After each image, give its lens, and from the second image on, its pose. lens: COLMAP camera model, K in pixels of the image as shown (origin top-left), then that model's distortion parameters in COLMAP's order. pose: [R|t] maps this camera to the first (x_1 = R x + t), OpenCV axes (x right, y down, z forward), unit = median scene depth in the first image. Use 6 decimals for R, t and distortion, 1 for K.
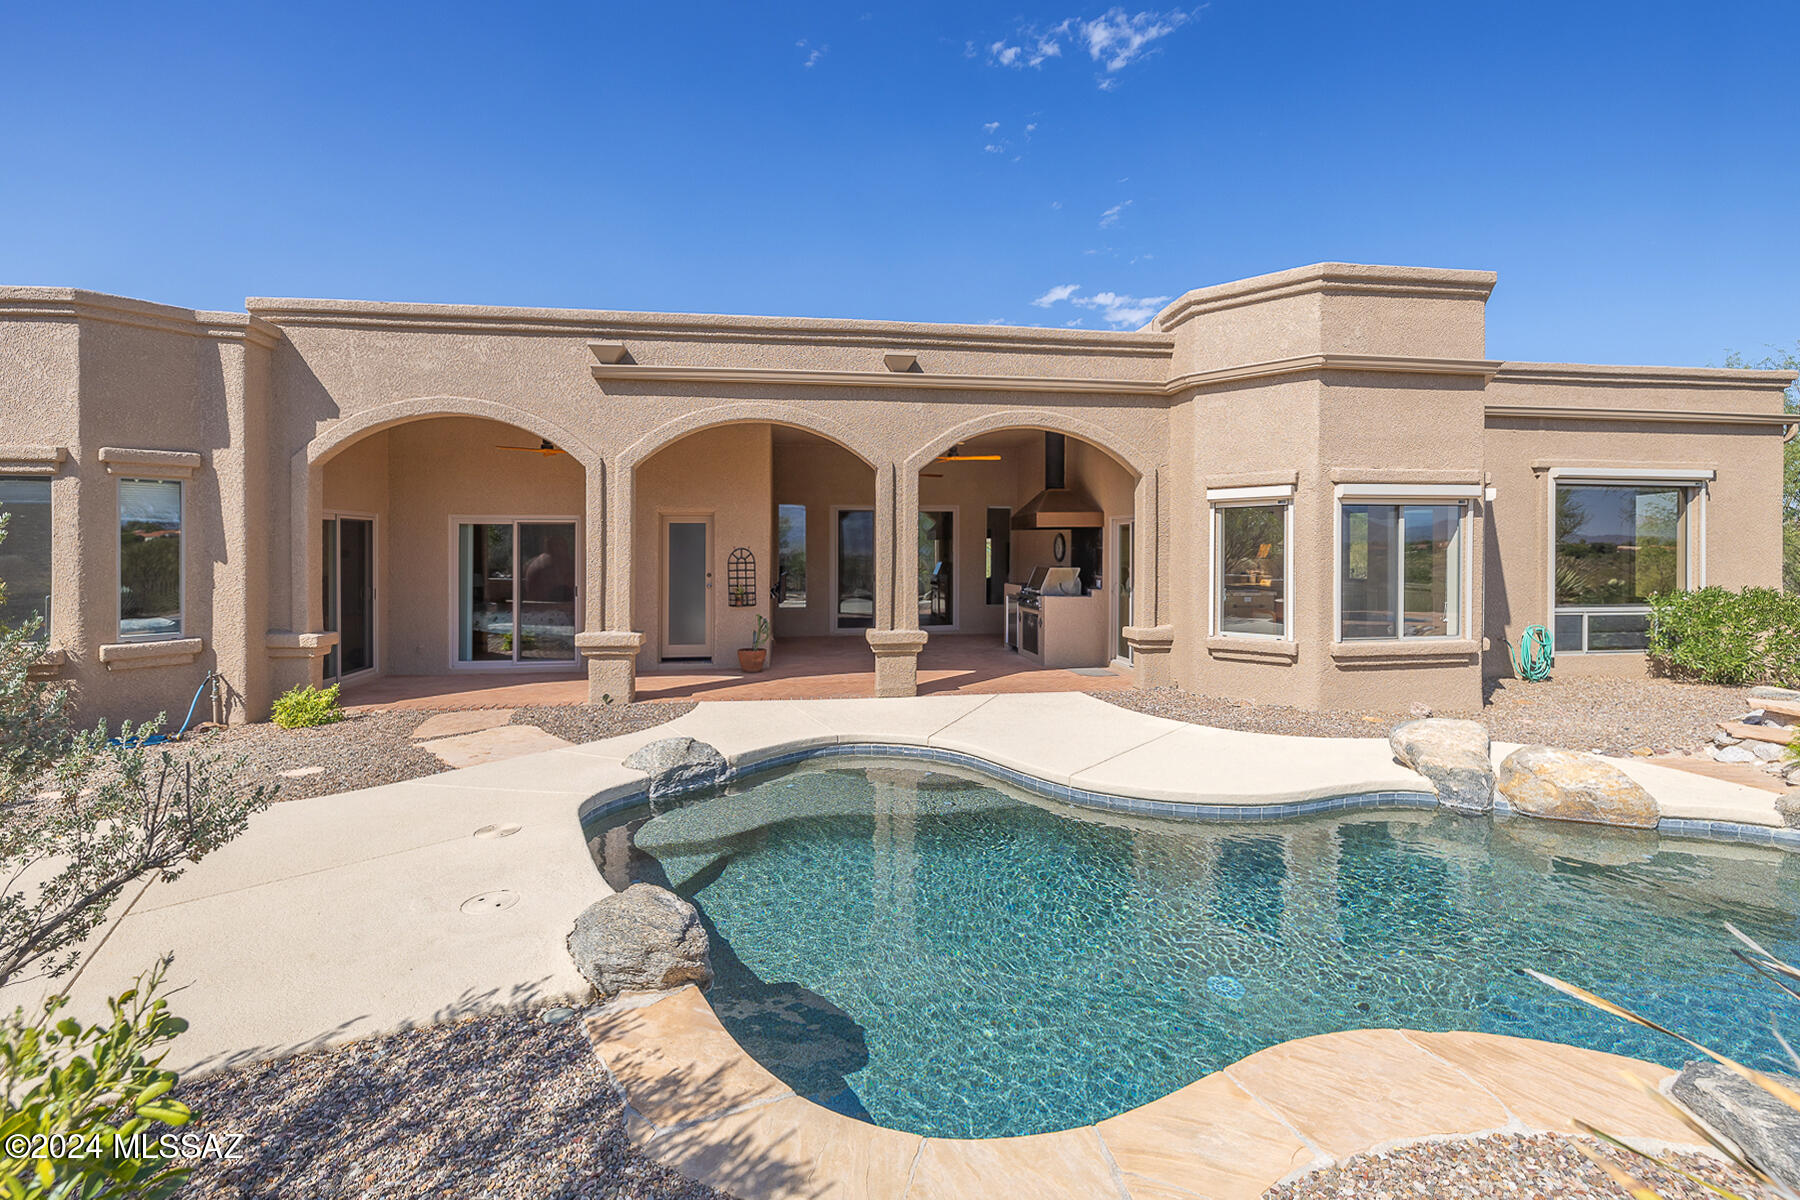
lens RADIAL K [[757.3, 0, 897.1], [0, 757.3, 553.3], [0, 0, 1]] dist [0.000705, 0.000085]
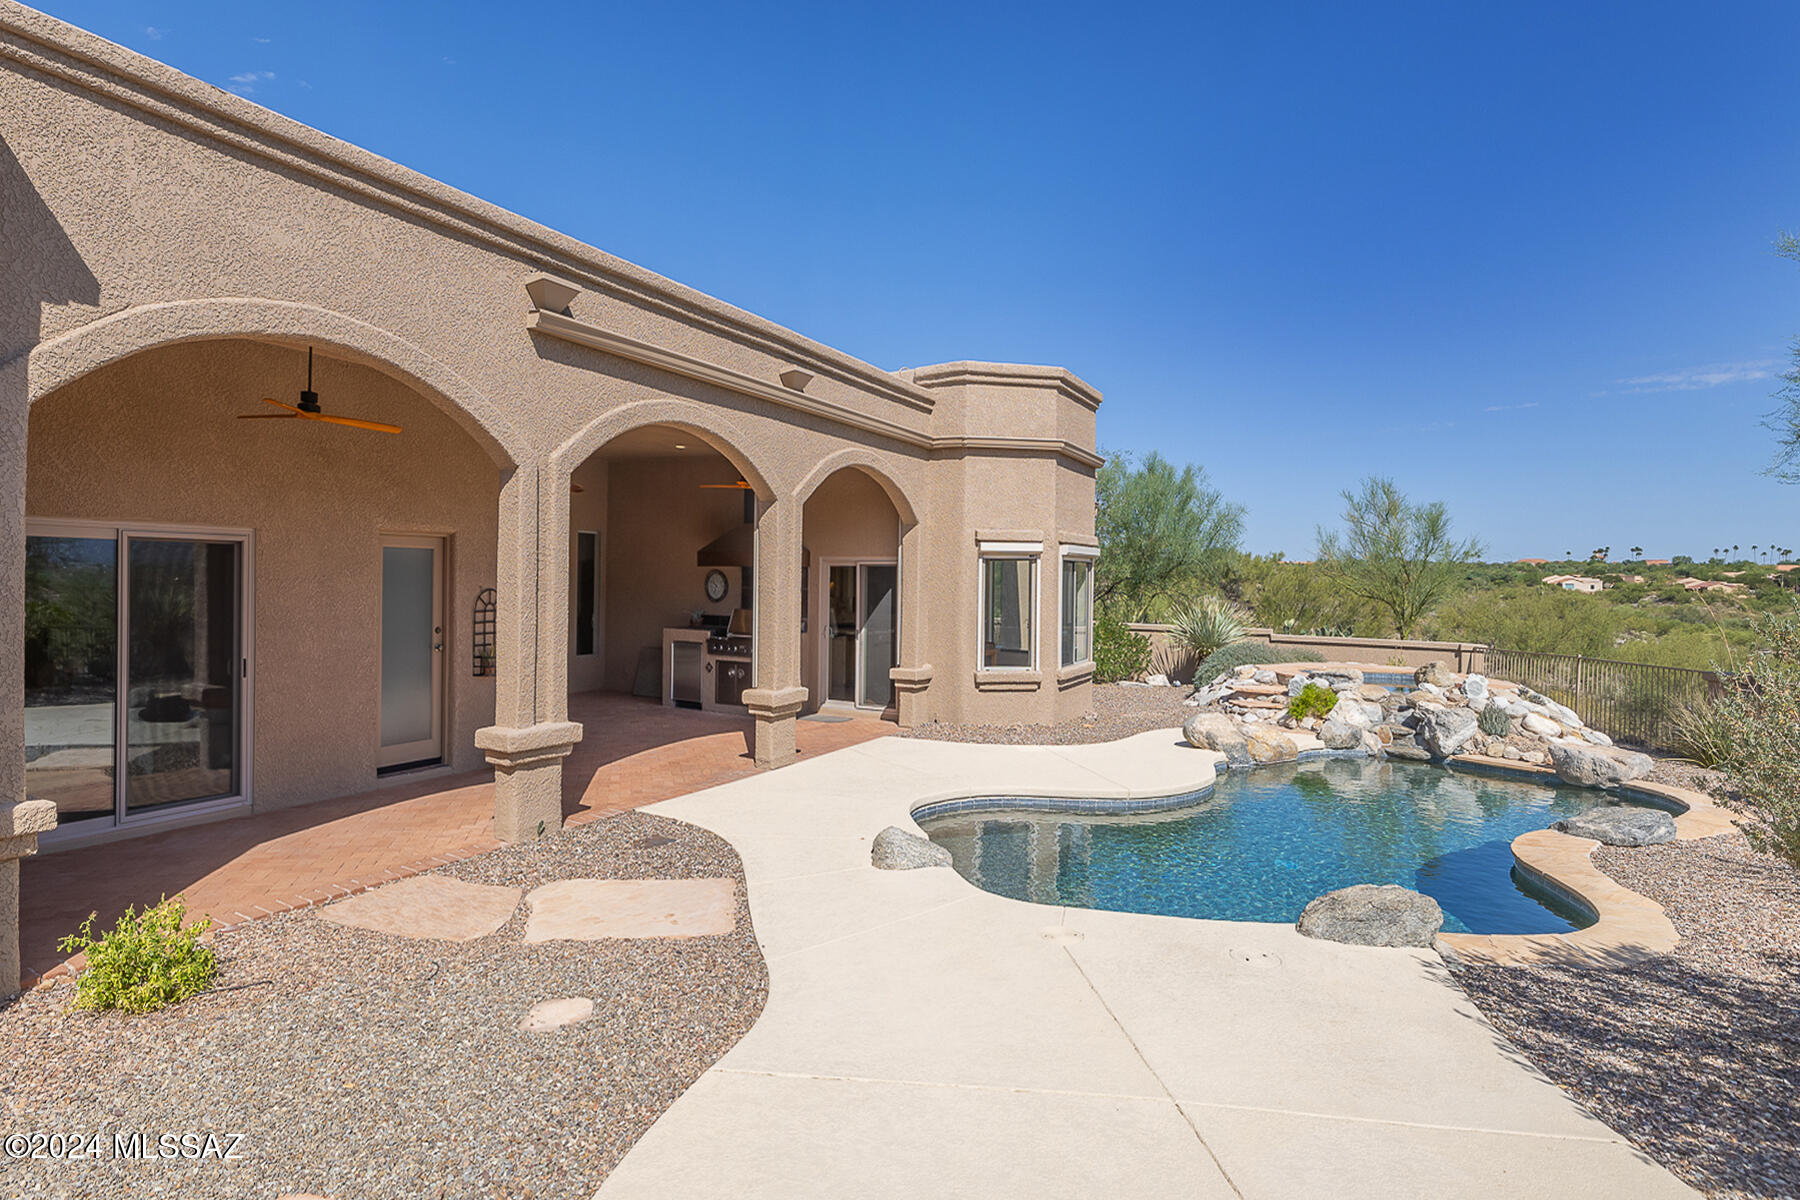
lens RADIAL K [[925.9, 0, 905.9], [0, 925.9, 584.9], [0, 0, 1]] dist [0.002590, 0.000631]
pose [[0.609930, 0.008539, 0.792409, -0.799555], [-0.013367, 0.999911, -0.000486, -0.018748], [-0.792343, -0.010296, 0.609989, 0.263568]]
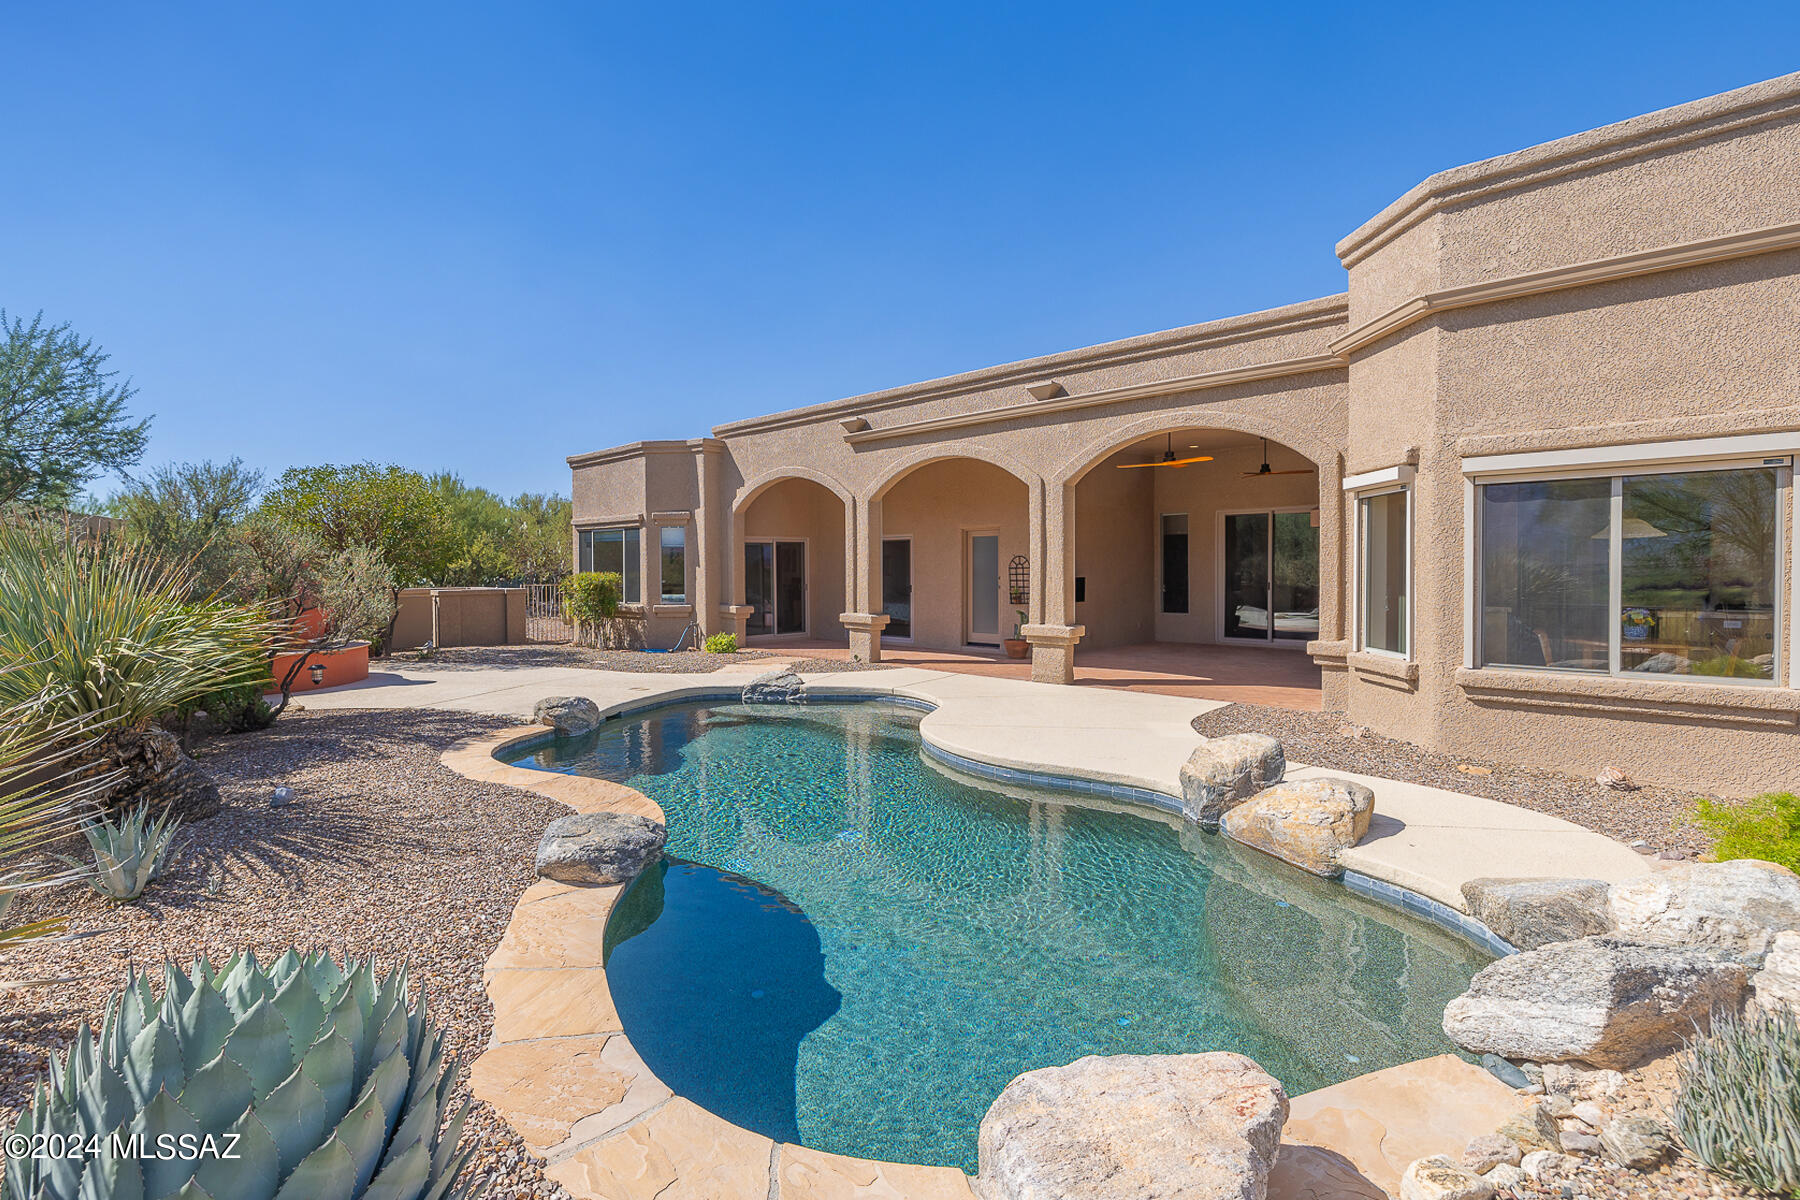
lens RADIAL K [[780.0, 0, 895.2], [0, 780.0, 572.8], [0, 0, 1]] dist [0.002121, 0.000274]
pose [[0.654461, 0.001515, -0.756094, 0.796905], [0.004911, 0.999968, 0.006255, 0.015060], [0.756080, -0.007807, 0.654433, 0.056417]]
